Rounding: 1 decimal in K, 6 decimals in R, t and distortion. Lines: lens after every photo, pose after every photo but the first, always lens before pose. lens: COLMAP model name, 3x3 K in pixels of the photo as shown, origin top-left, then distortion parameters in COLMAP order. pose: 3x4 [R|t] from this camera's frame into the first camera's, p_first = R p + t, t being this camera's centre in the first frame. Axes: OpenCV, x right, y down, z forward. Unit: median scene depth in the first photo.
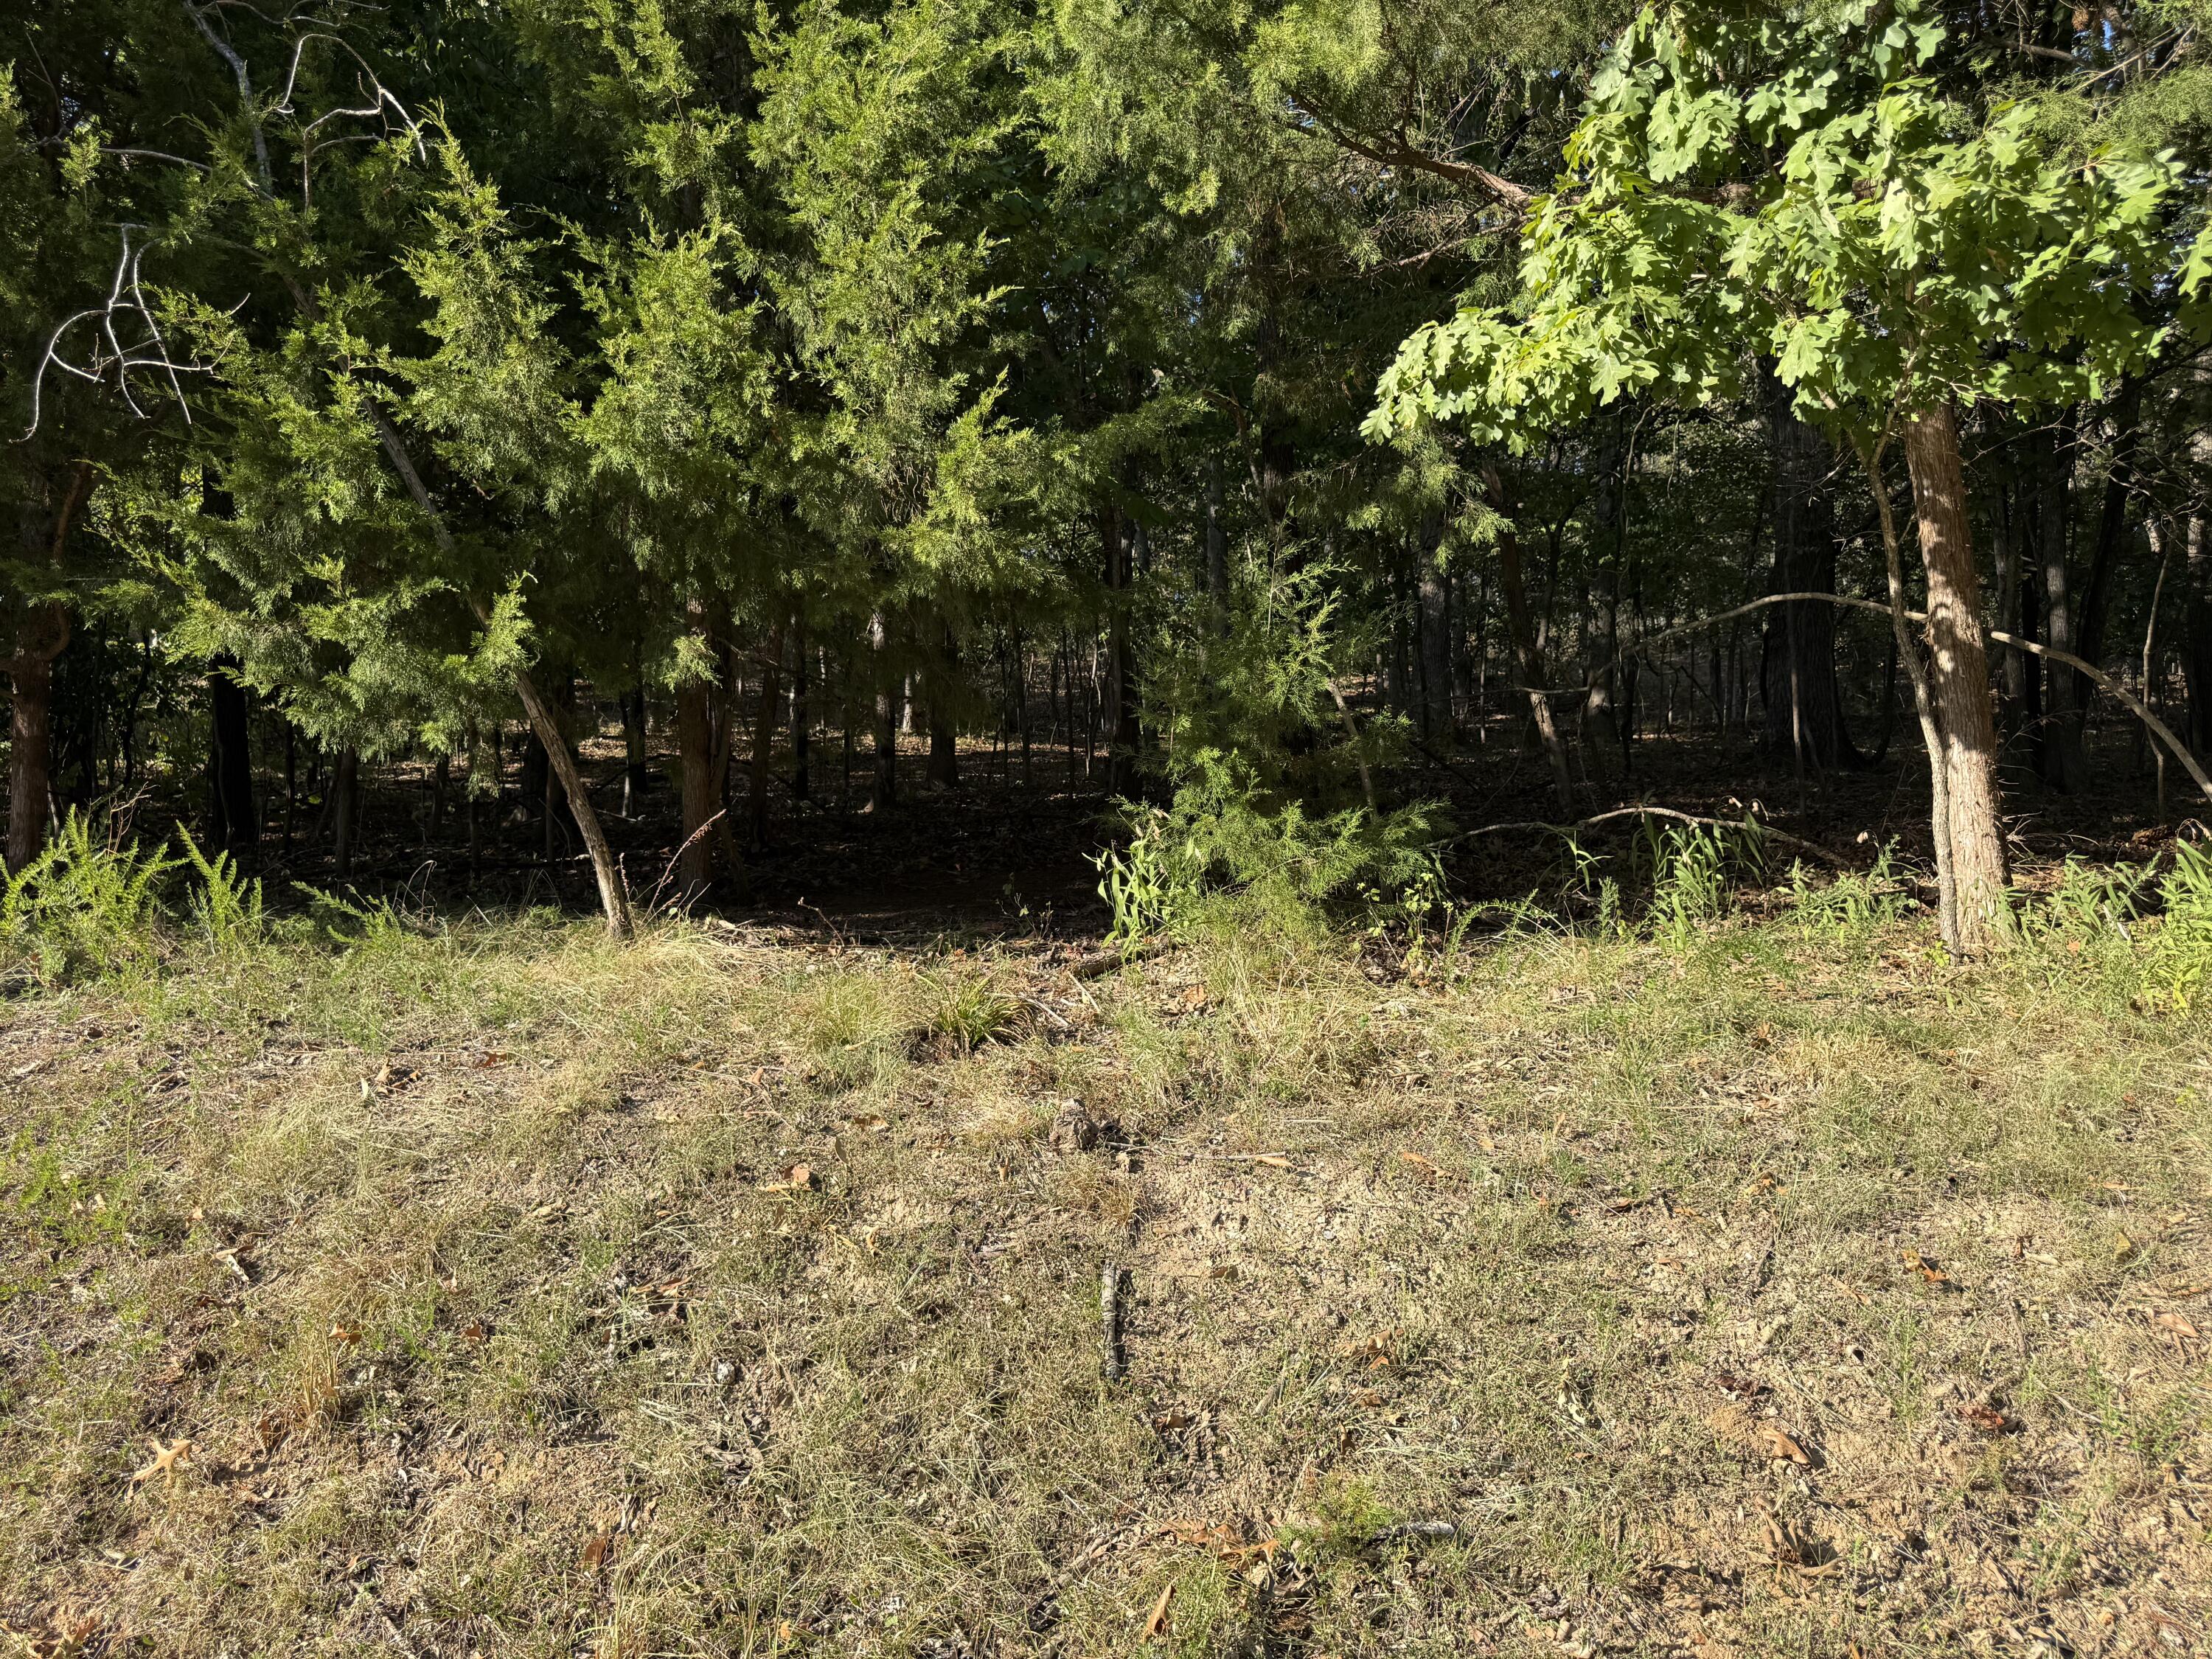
lens RADIAL K [[1537.3, 0, 1109.0], [0, 1537.3, 829.8], [0, 0, 1]] dist [0.009622, -0.001736]
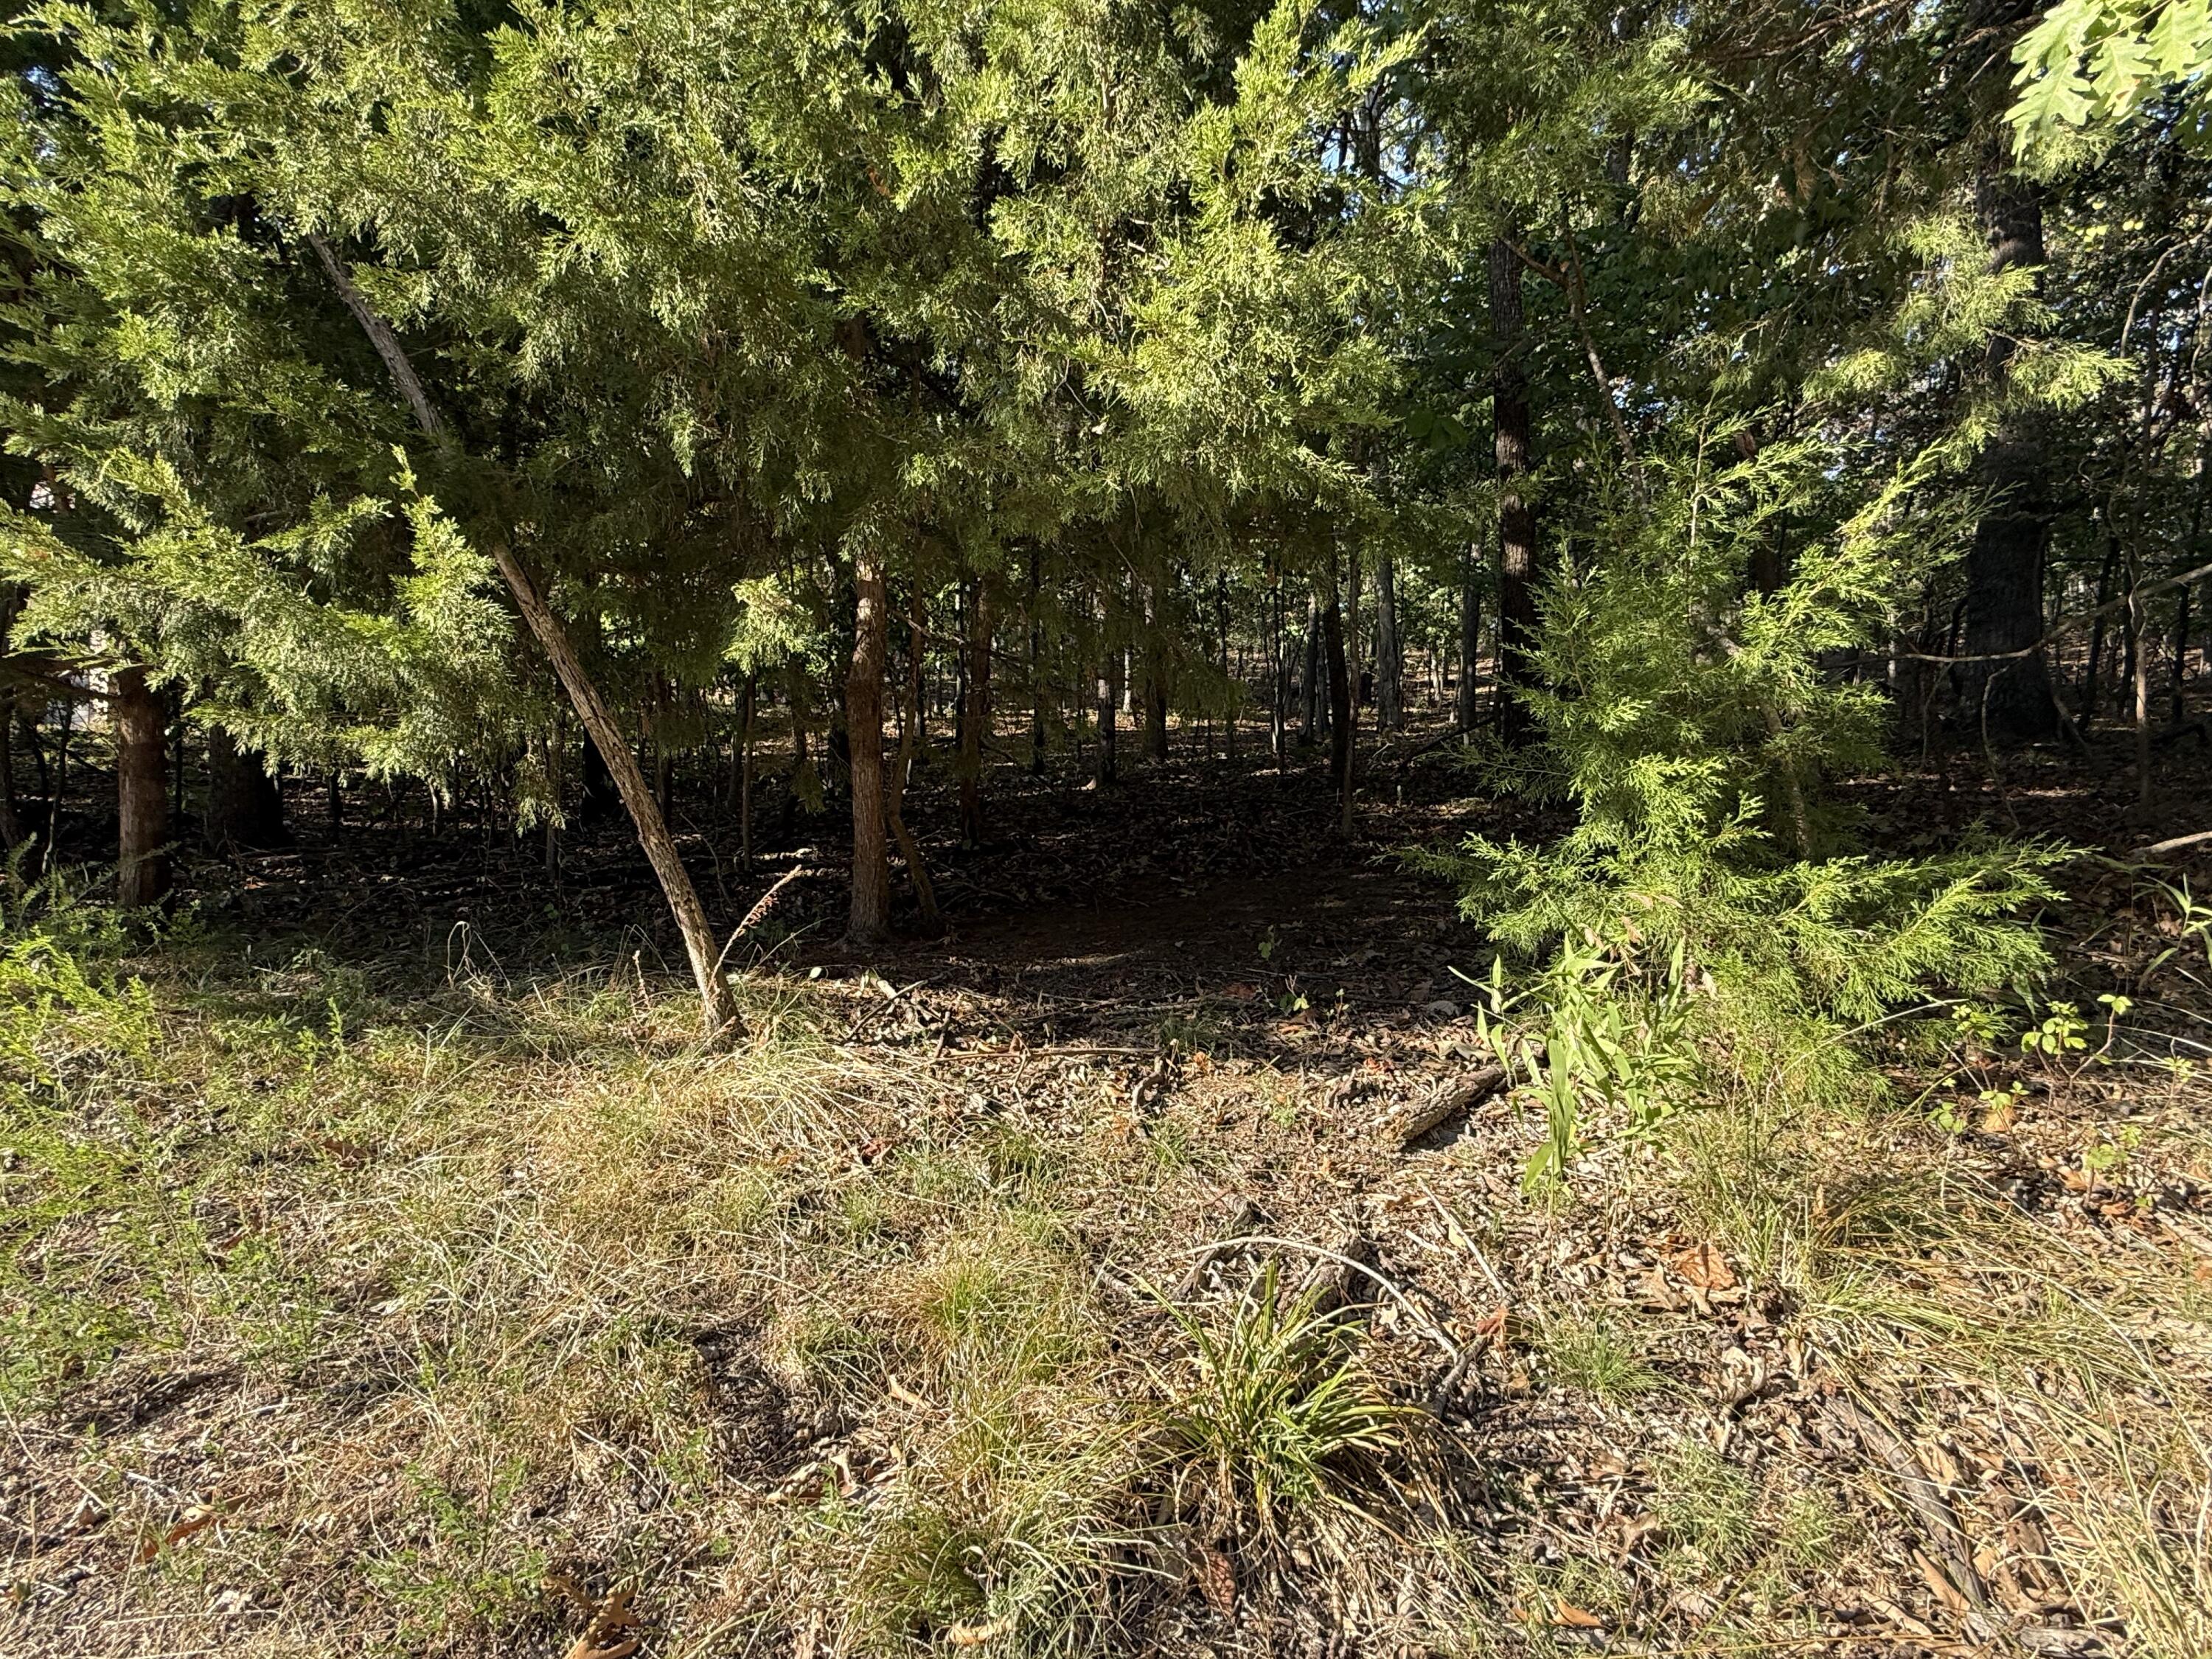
lens RADIAL K [[1110.0, 0, 1101.7], [0, 1110.0, 833.3], [0, 0, 1]] dist [0.000366, -0.000971]
pose [[0.988156, 0.002018, -0.153436, -0.067911], [0.005536, 0.998794, 0.048793, -0.043159], [0.153350, -0.049065, 0.986953, 0.534748]]
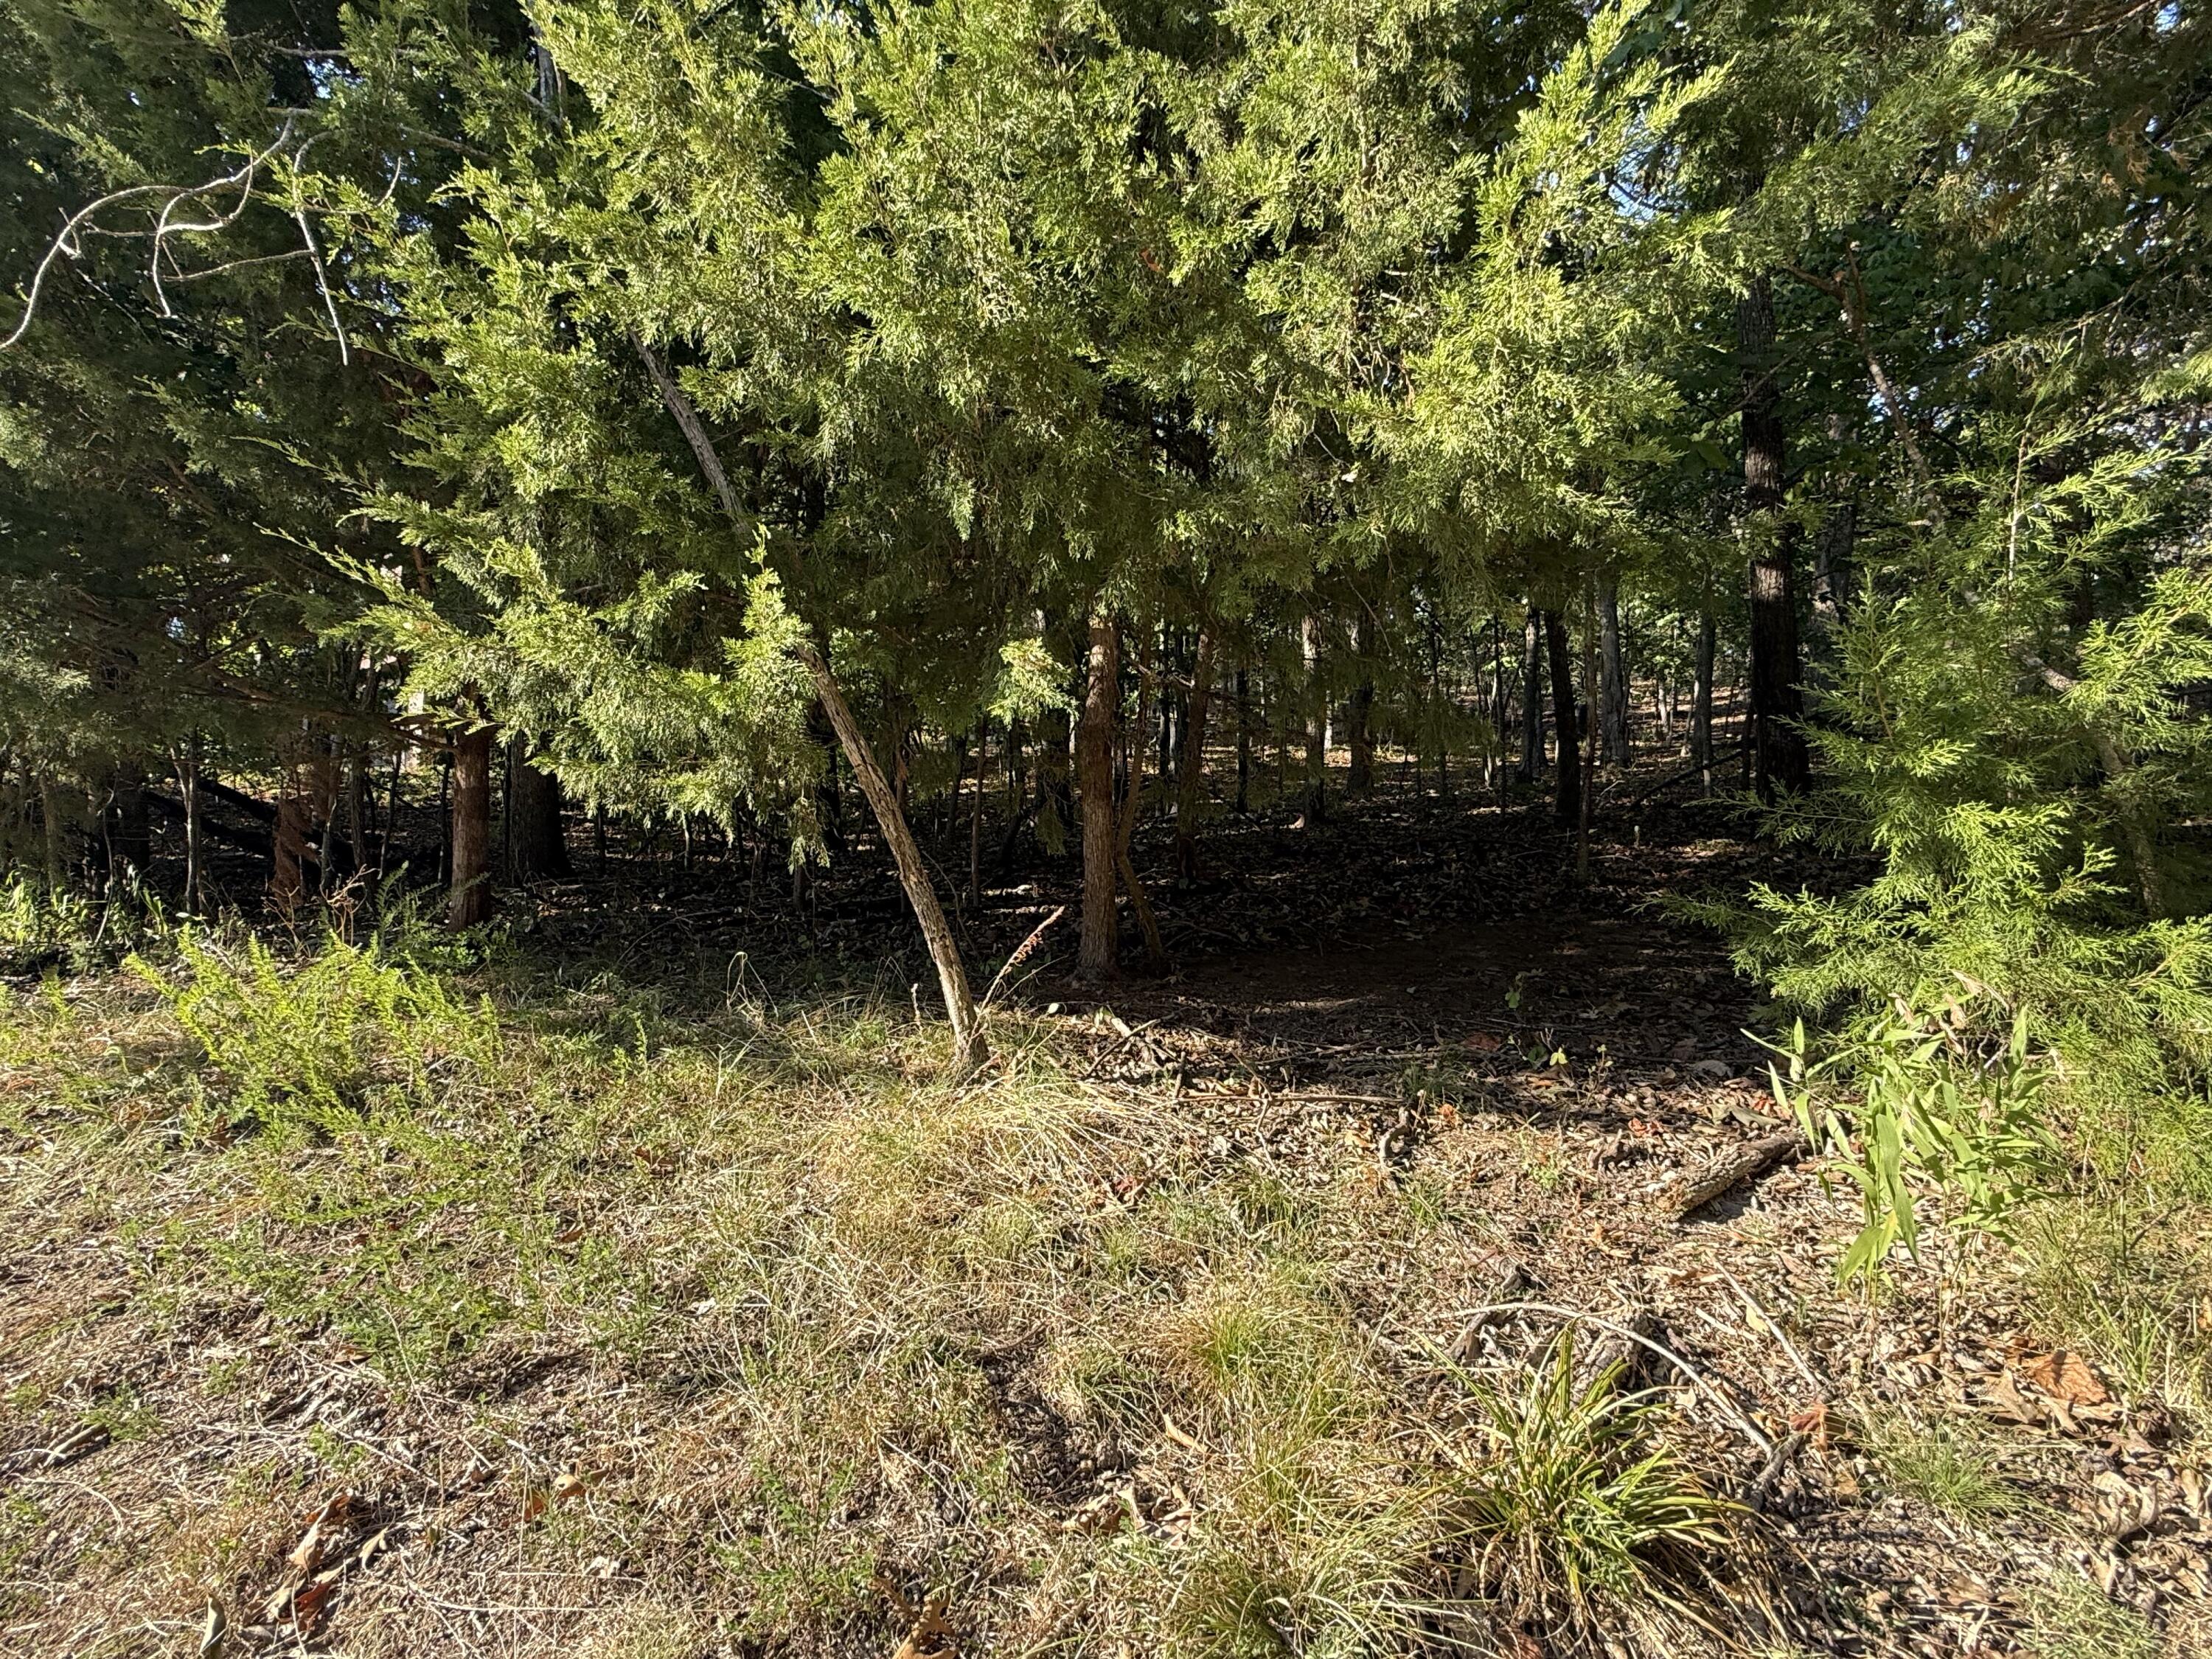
lens RADIAL K [[1110.0, 0, 1103.5], [0, 1110.0, 829.4], [0, 0, 1]] dist [0.000366, -0.000971]
pose [[0.946973, 0.000701, -0.321312, -0.087220], [0.003388, 0.999920, 0.012166, -0.046681], [0.321295, -0.012609, 0.946895, 0.523639]]
